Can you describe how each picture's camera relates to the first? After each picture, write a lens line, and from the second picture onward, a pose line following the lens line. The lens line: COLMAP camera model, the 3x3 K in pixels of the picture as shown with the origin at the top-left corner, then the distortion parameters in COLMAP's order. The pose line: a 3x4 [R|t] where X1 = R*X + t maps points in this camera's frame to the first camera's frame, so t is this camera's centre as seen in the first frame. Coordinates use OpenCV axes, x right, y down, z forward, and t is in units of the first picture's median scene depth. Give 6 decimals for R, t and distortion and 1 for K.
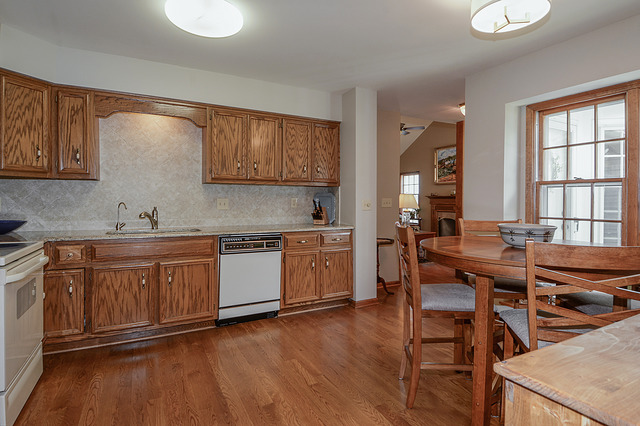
lens RADIAL K [[344.8, 0, 319.7], [0, 344.8, 202.2], [0, 0, 1]] dist [0.041456, -0.039183]
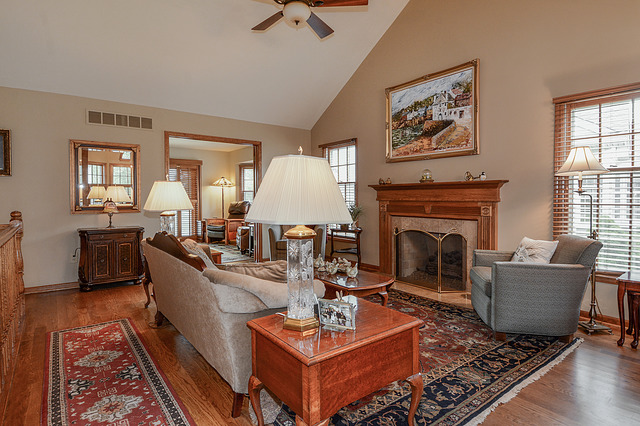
lens RADIAL K [[344.8, 0, 319.7], [0, 344.8, 202.2], [0, 0, 1]] dist [0.041456, -0.039183]
pose [[0.985529, -0.008156, 0.169311, 0.456703], [0.006515, 0.999926, 0.010244, 0.005163], [-0.169382, -0.008992, 0.985509, 1.567350]]
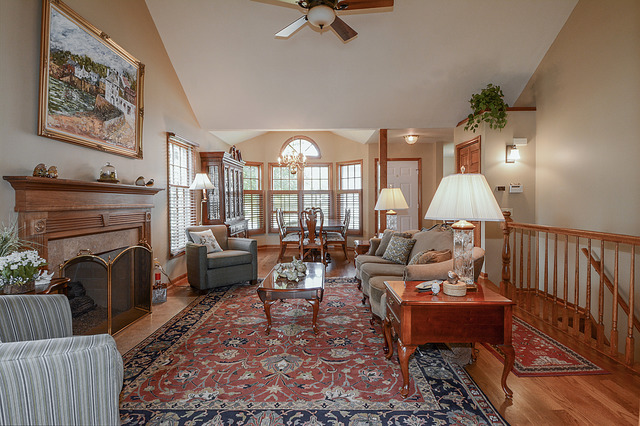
lens RADIAL K [[344.8, 0, 319.7], [0, 344.8, 202.2], [0, 0, 1]] dist [0.041456, -0.039183]
pose [[-0.882826, 0.000748, 0.469699, 0.115761], [0.004557, 0.999965, 0.006972, -0.005481], [-0.469678, 0.008295, -0.882799, 3.390122]]
